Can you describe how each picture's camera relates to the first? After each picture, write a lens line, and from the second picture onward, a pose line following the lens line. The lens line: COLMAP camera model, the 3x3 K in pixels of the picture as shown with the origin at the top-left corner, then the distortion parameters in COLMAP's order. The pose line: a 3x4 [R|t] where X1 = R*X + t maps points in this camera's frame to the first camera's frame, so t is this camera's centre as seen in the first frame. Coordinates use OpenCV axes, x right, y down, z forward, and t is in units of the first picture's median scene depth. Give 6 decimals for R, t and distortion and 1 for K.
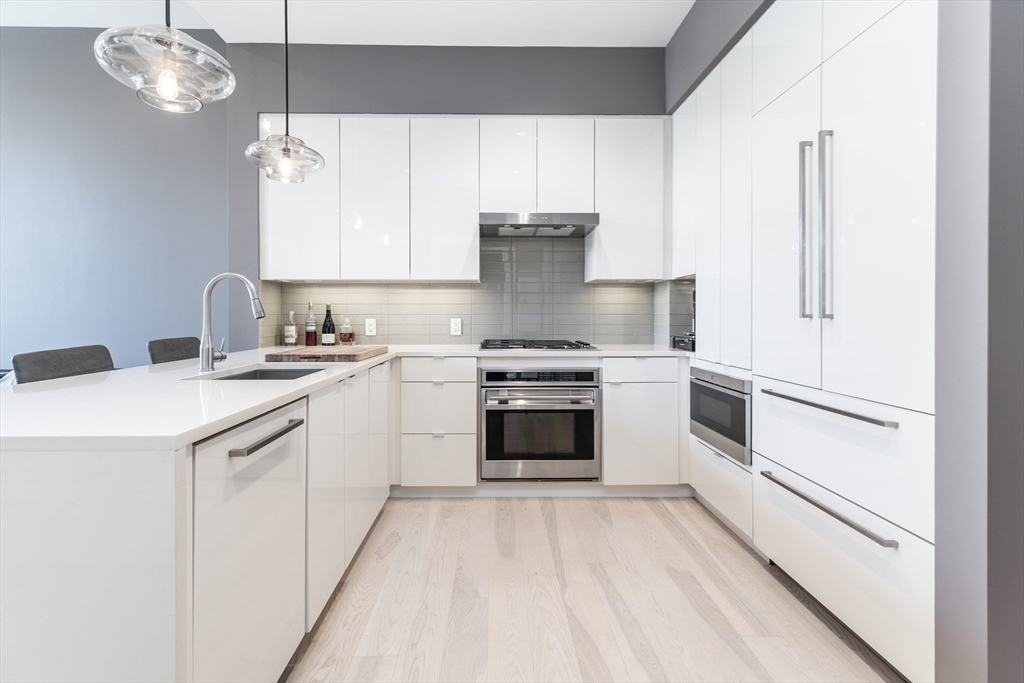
lens RADIAL K [[476.4, 0, 513.4], [0, 476.4, 319.8], [0, 0, 1]] dist [-0.004263, 0.003073]
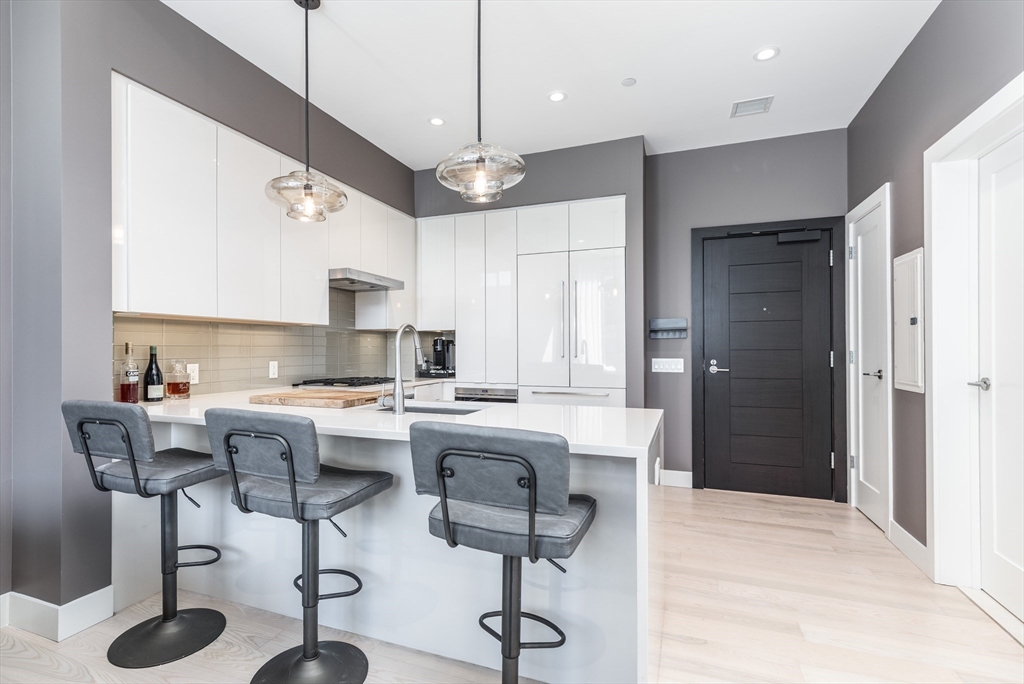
lens RADIAL K [[476.4, 0, 486.0], [0, 476.4, 346.8], [0, 0, 1]] dist [-0.004263, 0.003073]
pose [[0.405109, 0.005594, 0.914251, -0.868526], [0.010774, 0.999883, -0.010892, -0.017884], [-0.914205, 0.014263, 0.405001, 0.206253]]
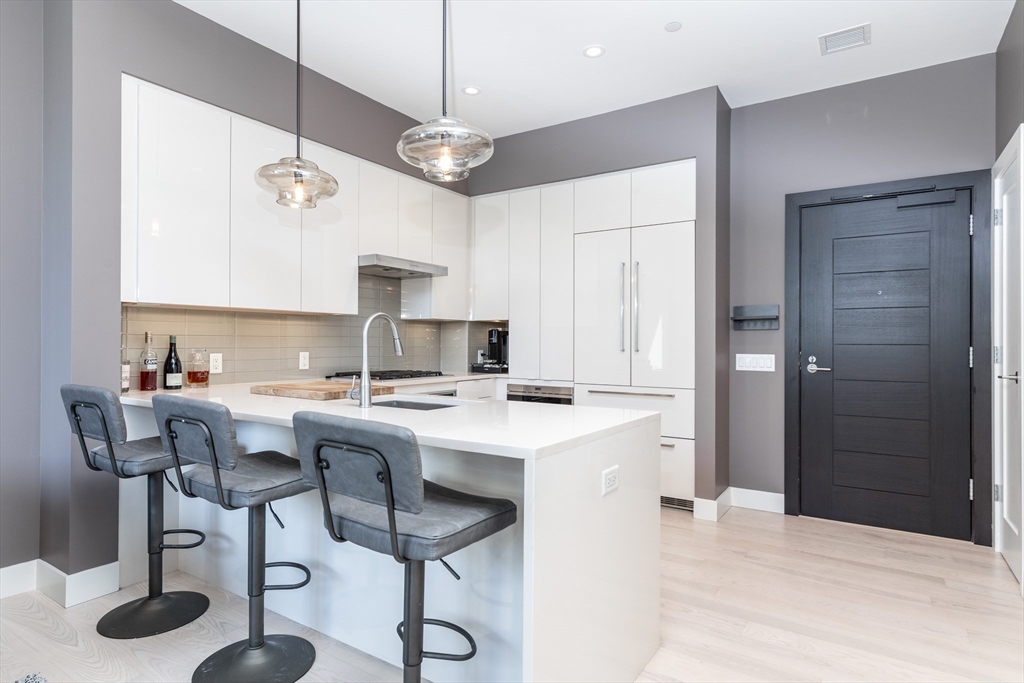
lens RADIAL K [[545.5, 0, 509.1], [0, 545.5, 342.1], [0, 0, 1]] dist [0.008200, -0.004626]
pose [[0.577597, 0.005005, 0.816307, -0.802205], [0.002048, 0.999969, -0.007580, -0.014078], [-0.816319, 0.006050, 0.577569, 0.031984]]
